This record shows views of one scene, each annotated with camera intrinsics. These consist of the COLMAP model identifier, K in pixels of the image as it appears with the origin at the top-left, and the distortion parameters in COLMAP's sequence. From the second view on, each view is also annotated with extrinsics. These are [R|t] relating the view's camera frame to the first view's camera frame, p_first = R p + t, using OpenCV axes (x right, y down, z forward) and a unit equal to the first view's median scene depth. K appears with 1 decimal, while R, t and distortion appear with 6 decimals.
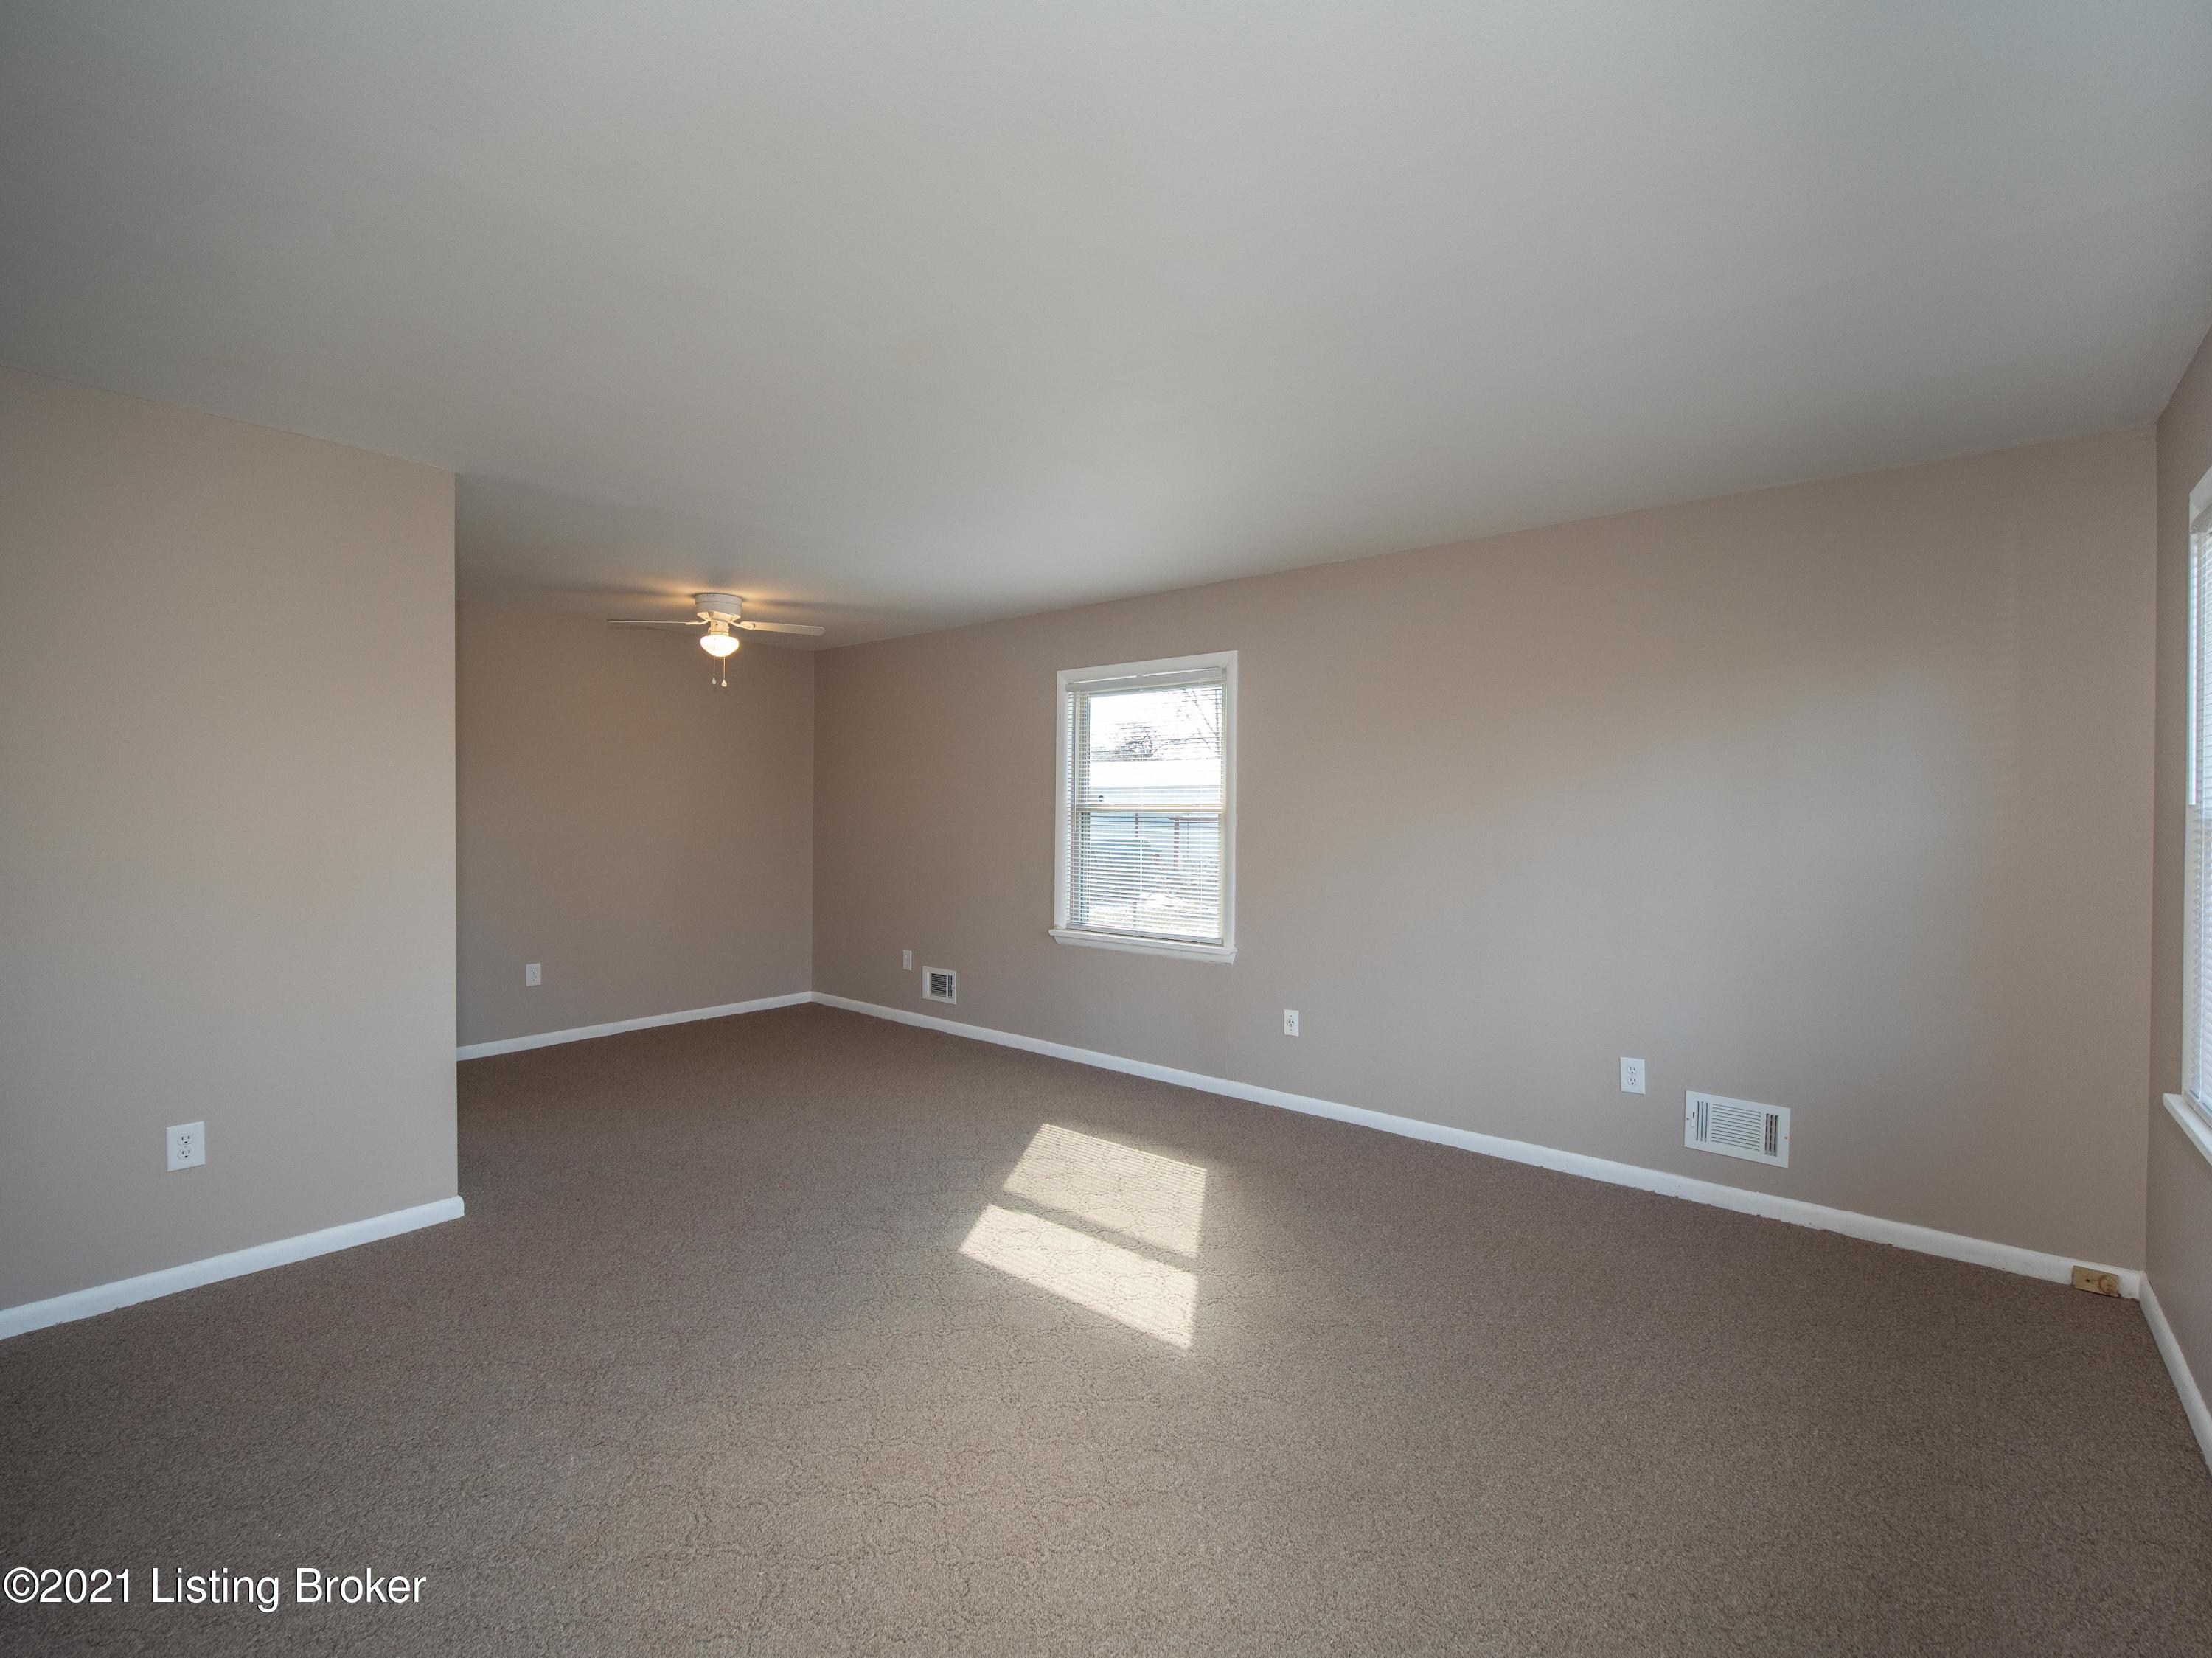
lens RADIAL K [[994.4, 0, 1096.0], [0, 994.4, 821.9], [0, 0, 1]] dist [-0.006756, 0.000226]
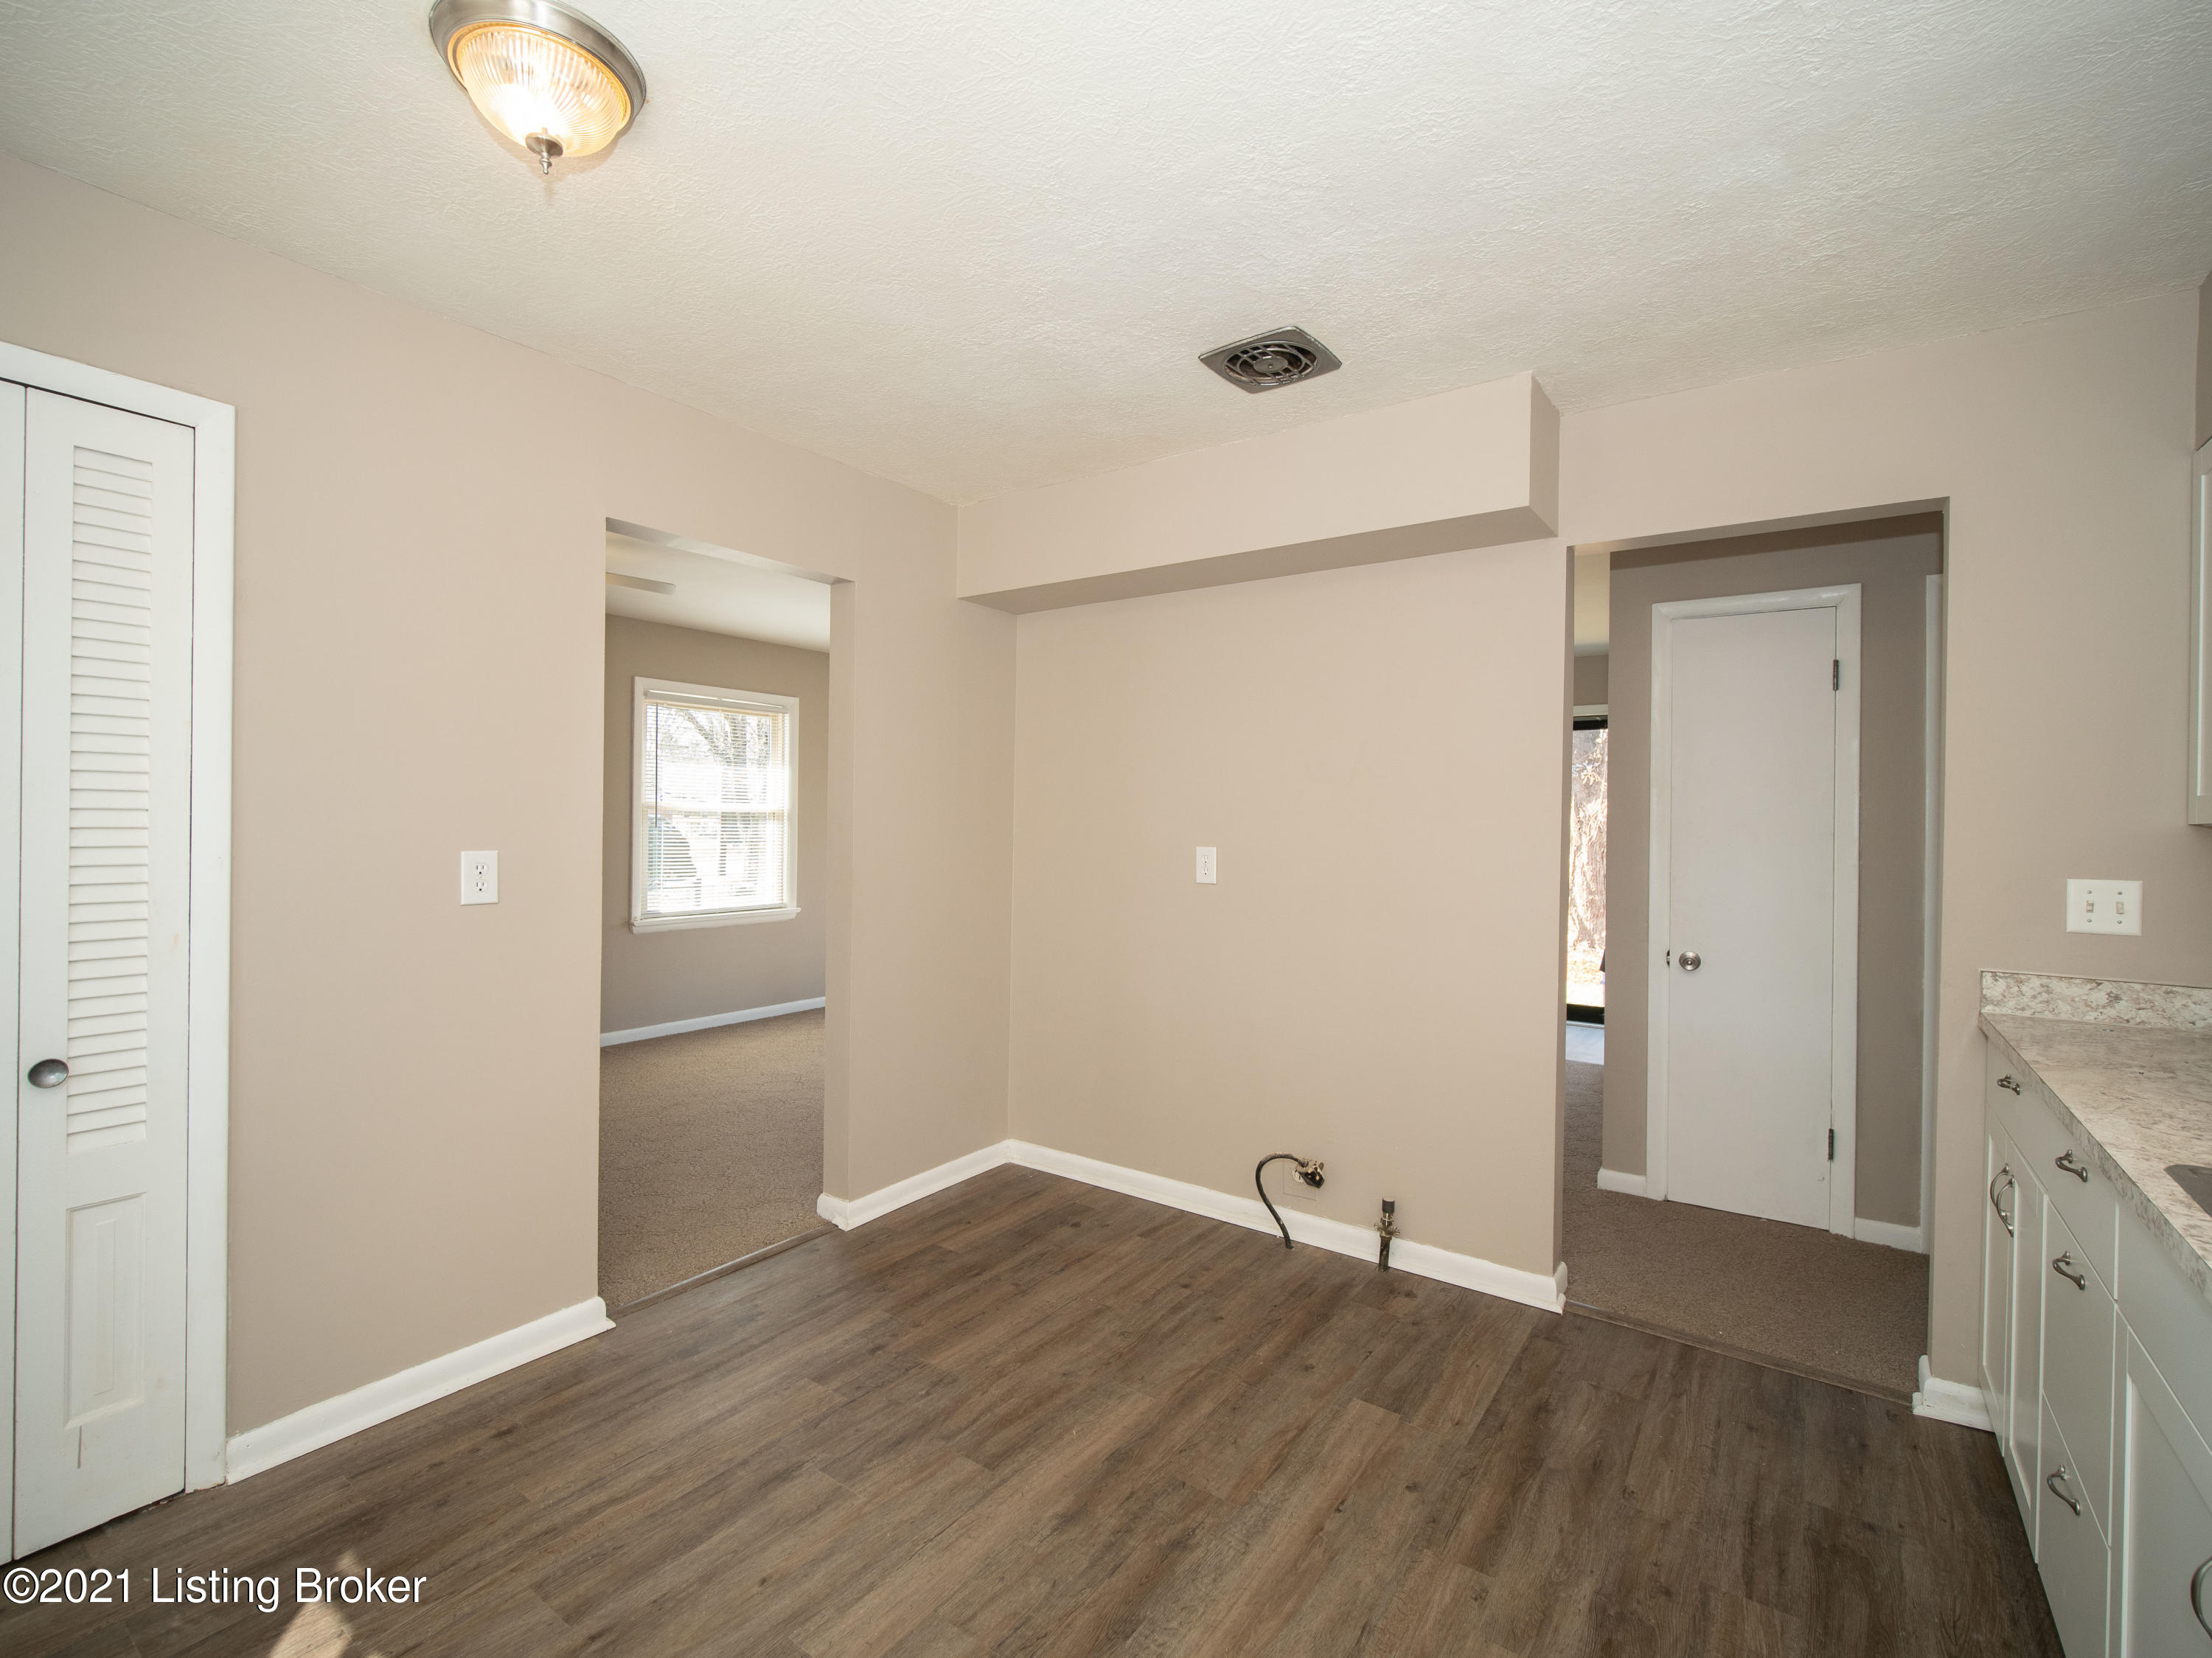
lens RADIAL K [[994.4, 0, 1096.0], [0, 994.4, 821.9], [0, 0, 1]] dist [-0.006756, 0.000226]
pose [[-0.095972, -0.001567, 0.995383, -1.698382], [-0.000760, 0.999999, 0.001501, 0.003324], [-0.995384, -0.000613, -0.095973, 0.925027]]
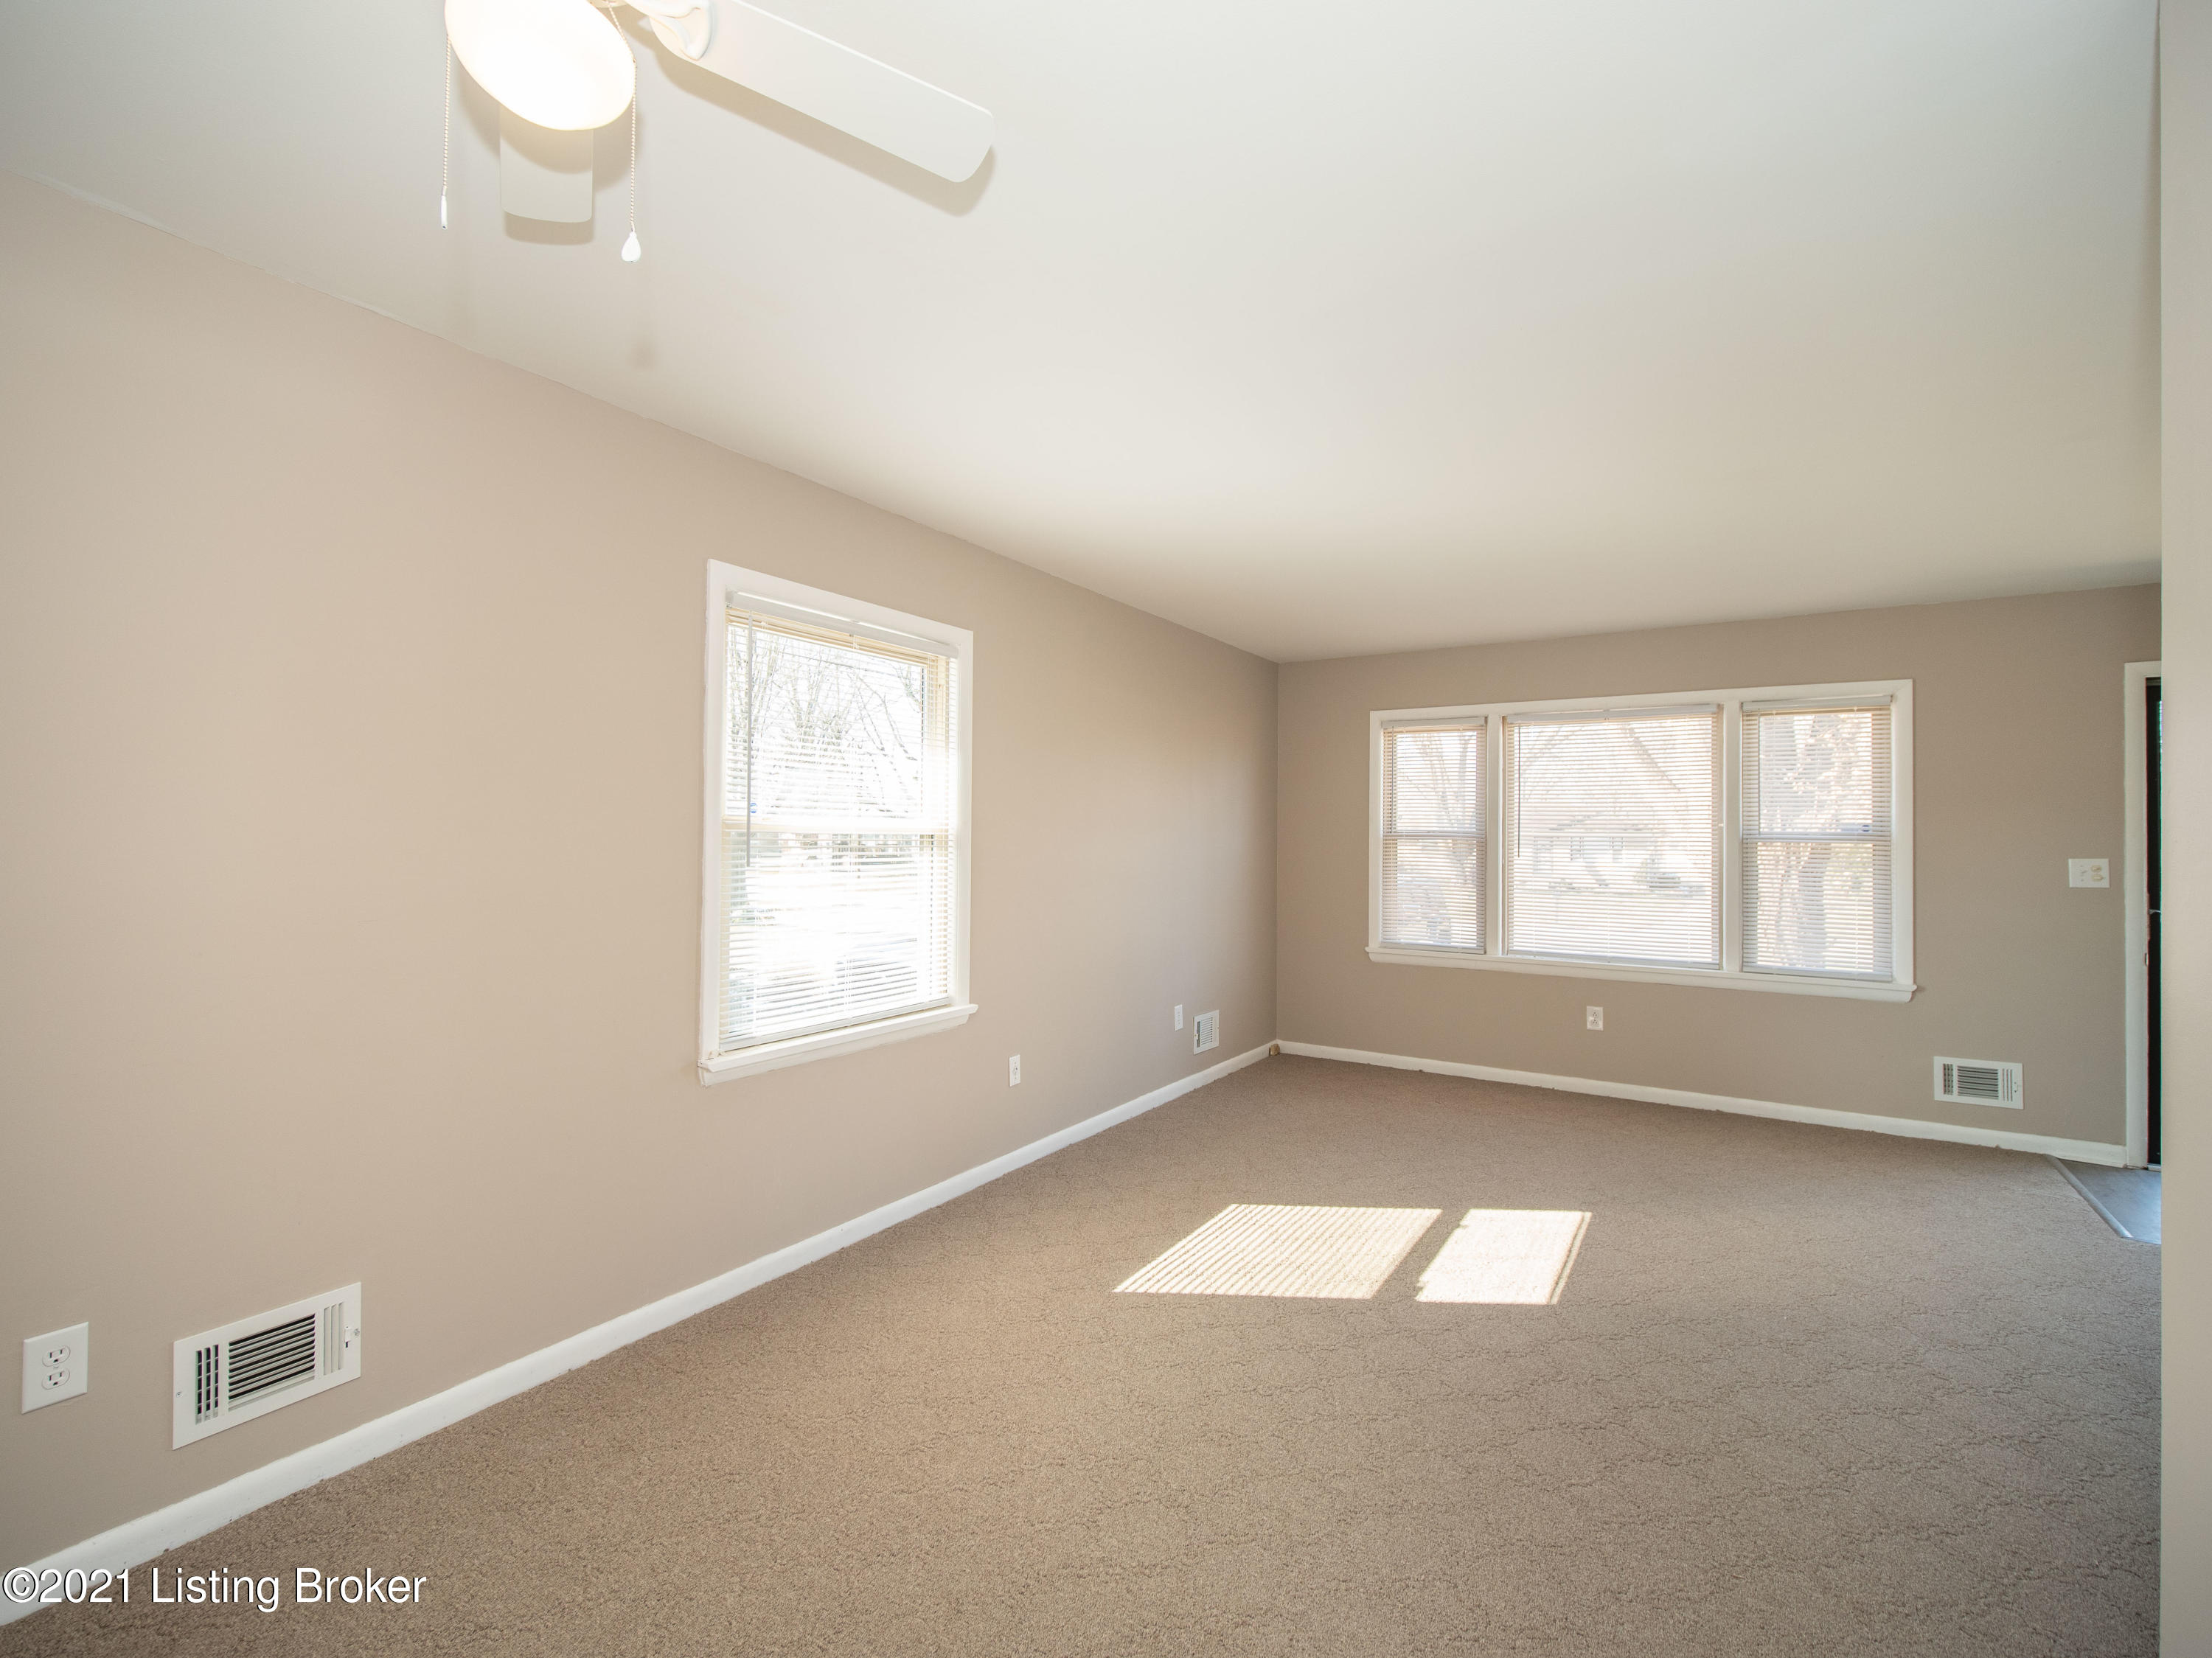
lens RADIAL K [[994.4, 0, 1096.0], [0, 994.4, 821.9], [0, 0, 1]] dist [-0.006756, 0.000226]
pose [[-0.139492, 0.009455, 0.990178, -0.863132], [-0.000886, 0.999953, -0.009673, -0.013982], [-0.990223, -0.002226, -0.139477, 1.313090]]
